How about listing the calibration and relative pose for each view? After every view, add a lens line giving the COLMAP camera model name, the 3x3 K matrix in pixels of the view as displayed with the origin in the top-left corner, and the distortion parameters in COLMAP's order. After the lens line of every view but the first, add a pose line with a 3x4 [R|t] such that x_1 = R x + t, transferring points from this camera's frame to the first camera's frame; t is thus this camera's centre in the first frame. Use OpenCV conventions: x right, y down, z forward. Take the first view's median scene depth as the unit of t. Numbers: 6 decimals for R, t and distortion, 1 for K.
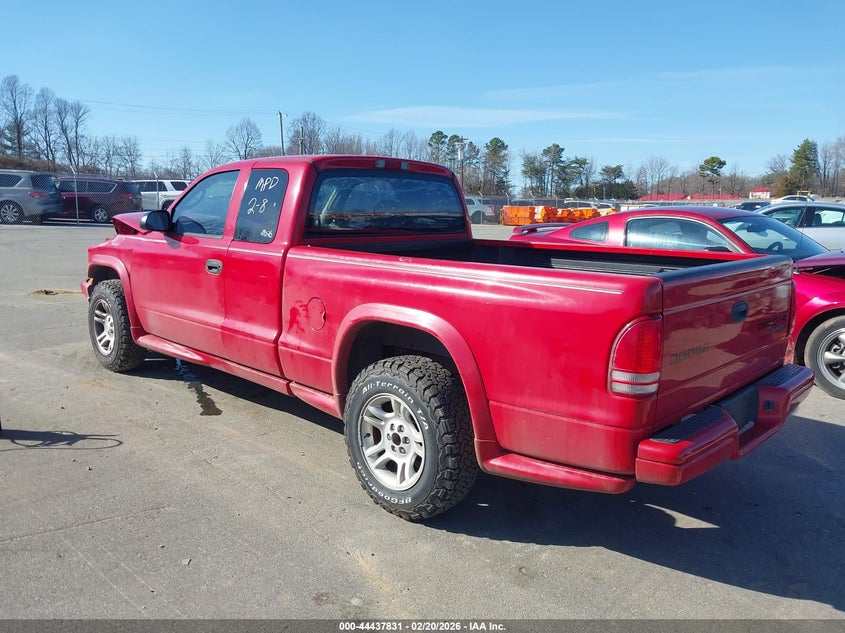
lens RADIAL K [[655.1, 0, 422.0], [0, 655.1, 316.3], [0, 0, 1]] dist [-0.002520, -0.002230]
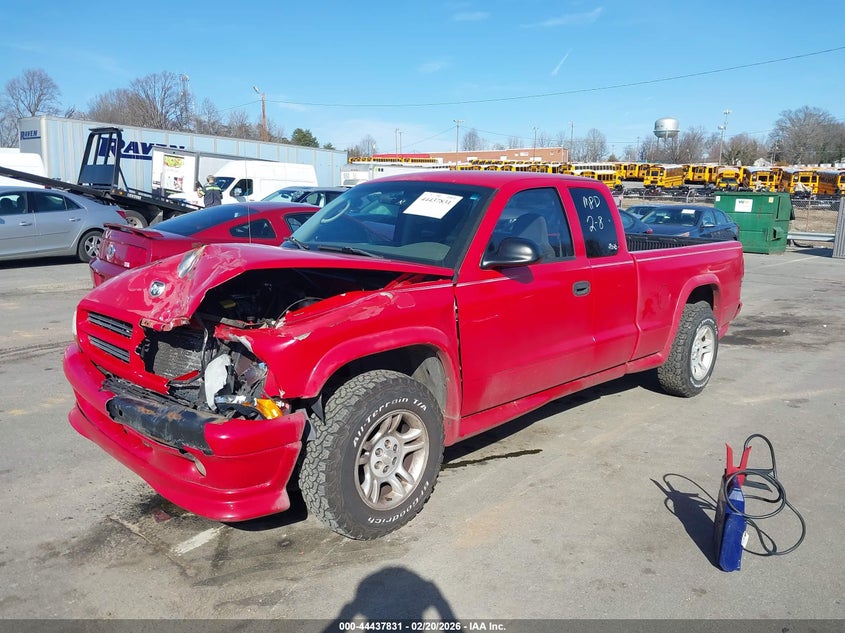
lens RADIAL K [[655.1, 0, 422.0], [0, 655.1, 316.7], [0, 0, 1]] dist [-0.002520, -0.002230]
pose [[0.010504, -0.193749, 0.980995, -1.387501], [0.147396, 0.970633, 0.190124, -0.274942], [-0.989022, 0.142597, 0.038754, 1.304082]]
